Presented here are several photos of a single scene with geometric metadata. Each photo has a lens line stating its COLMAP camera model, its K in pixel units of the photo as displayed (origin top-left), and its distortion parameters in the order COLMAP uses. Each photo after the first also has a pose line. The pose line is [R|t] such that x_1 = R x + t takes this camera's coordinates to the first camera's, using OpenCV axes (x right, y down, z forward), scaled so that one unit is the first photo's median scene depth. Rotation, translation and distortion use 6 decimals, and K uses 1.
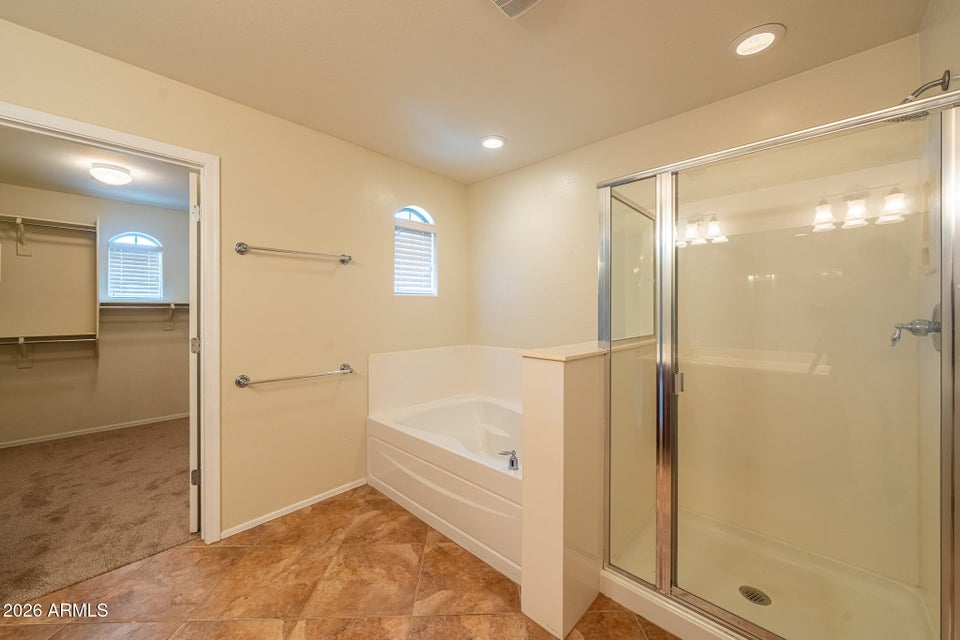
lens RADIAL K [[357.2, 0, 485.5], [0, 357.2, 311.2], [0, 0, 1]] dist [0.003954, -0.000223]
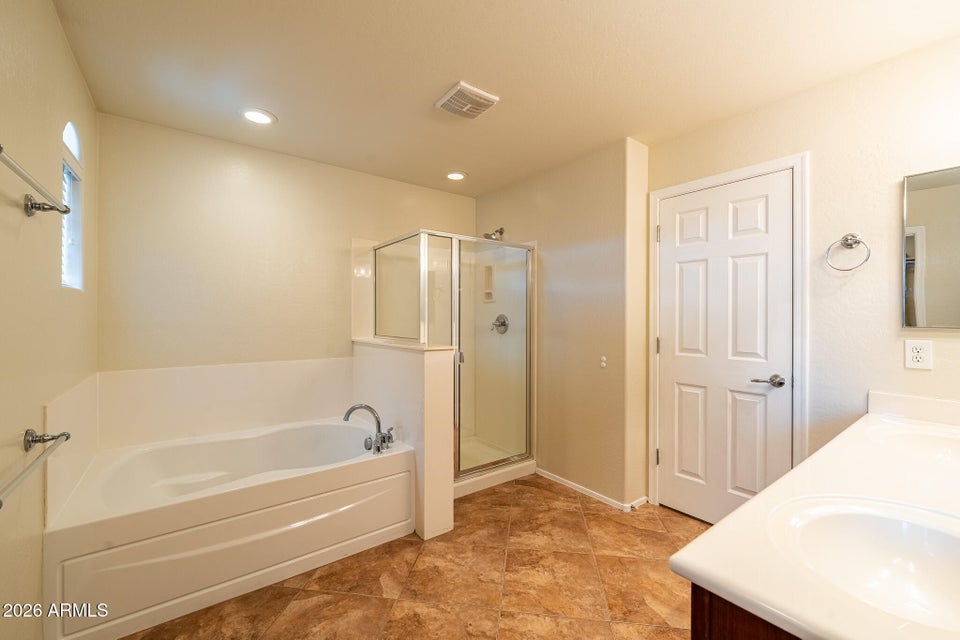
lens RADIAL K [[382.7, 0, 475.8], [0, 382.7, 324.8], [0, 0, 1]] dist [-0.001289, -0.000015]
pose [[0.174758, -0.017424, 0.984457, -1.121636], [-0.007211, 0.999794, 0.018976, -0.006266], [-0.984585, -0.010415, 0.174597, 0.494659]]
